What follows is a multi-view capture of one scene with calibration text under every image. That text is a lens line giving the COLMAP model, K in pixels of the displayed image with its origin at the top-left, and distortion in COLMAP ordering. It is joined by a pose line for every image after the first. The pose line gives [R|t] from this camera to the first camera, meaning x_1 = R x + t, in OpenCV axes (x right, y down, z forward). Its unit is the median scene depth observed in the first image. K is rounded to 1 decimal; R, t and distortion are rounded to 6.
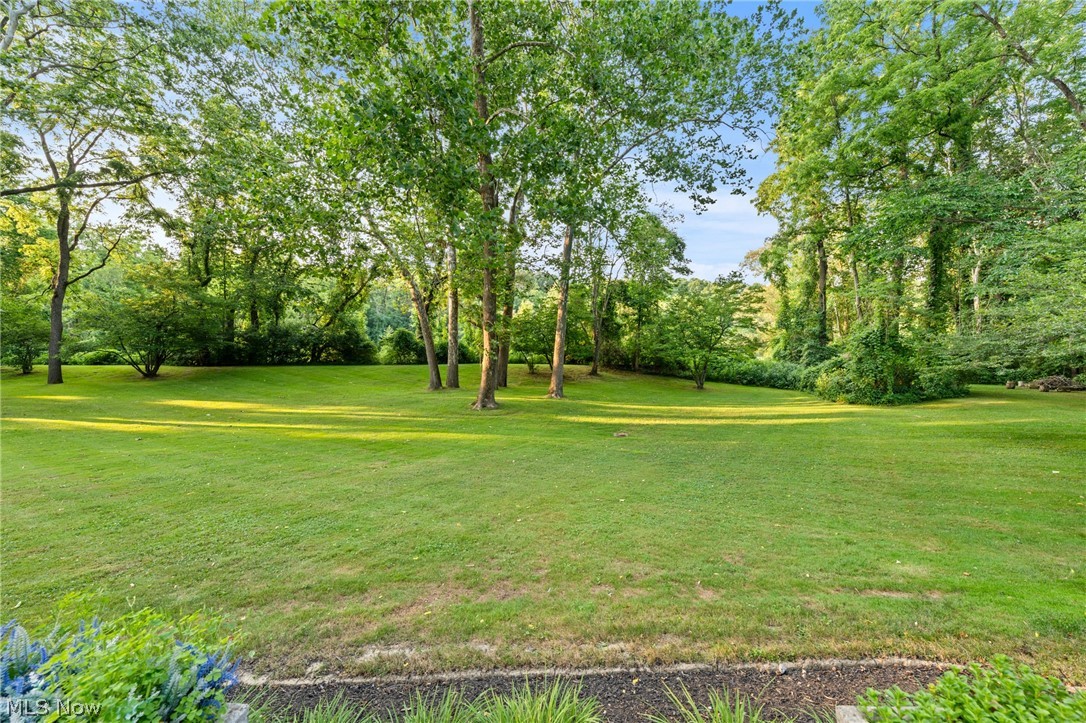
lens RADIAL K [[409.9, 0, 546.2], [0, 409.9, 361.2], [0, 0, 1]] dist [-0.000152, -0.000019]
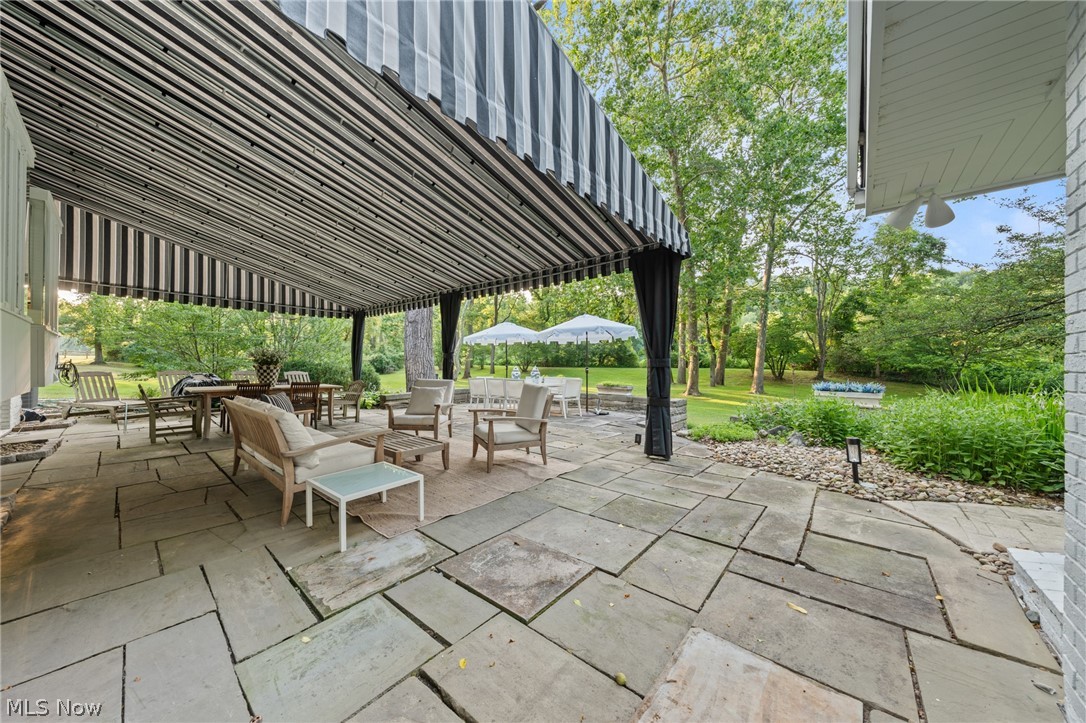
lens RADIAL K [[361.9, 0, 543.0], [0, 361.9, 361.5], [0, 0, 1]] dist [-0.000190, -0.000005]
pose [[0.771505, 0.003747, -0.636212, 0.164157], [-0.013413, 0.999856, -0.010376, 0.004804], [0.636082, 0.016539, 0.771444, -0.233792]]
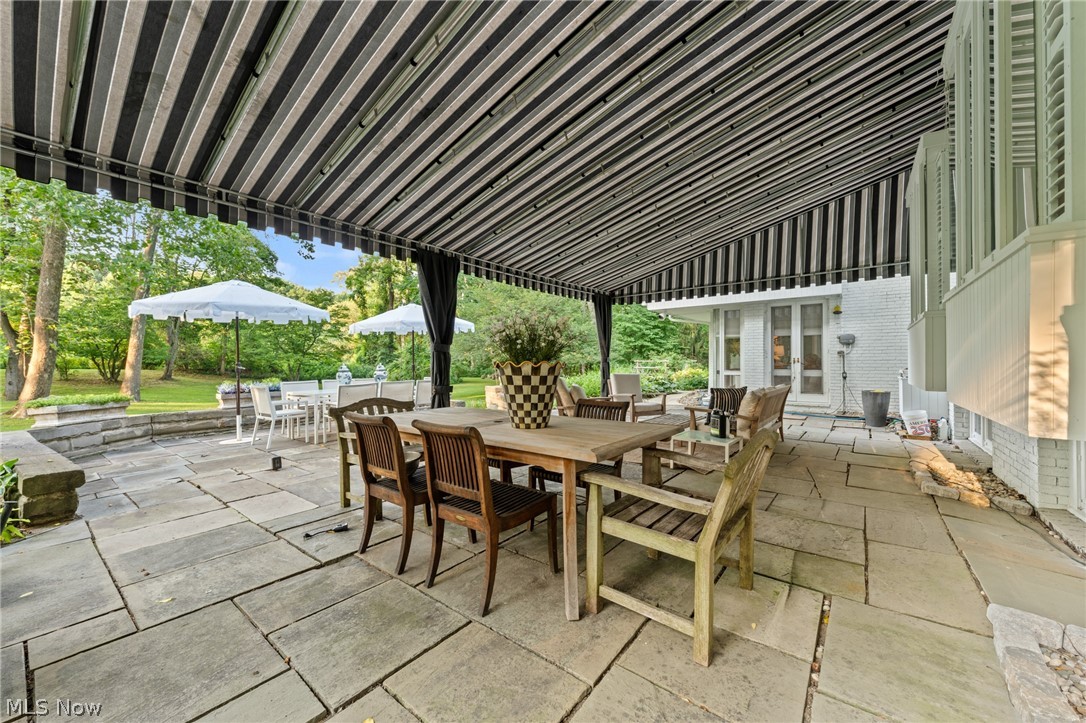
lens RADIAL K [[409.9, 0, 546.2], [0, 409.9, 361.2], [0, 0, 1]] dist [-0.000152, -0.000019]
pose [[0.597603, 0.003794, 0.801783, -0.114052], [0.007000, 0.999926, -0.009950, 0.006942], [-0.801762, 0.011559, 0.597532, -0.234081]]
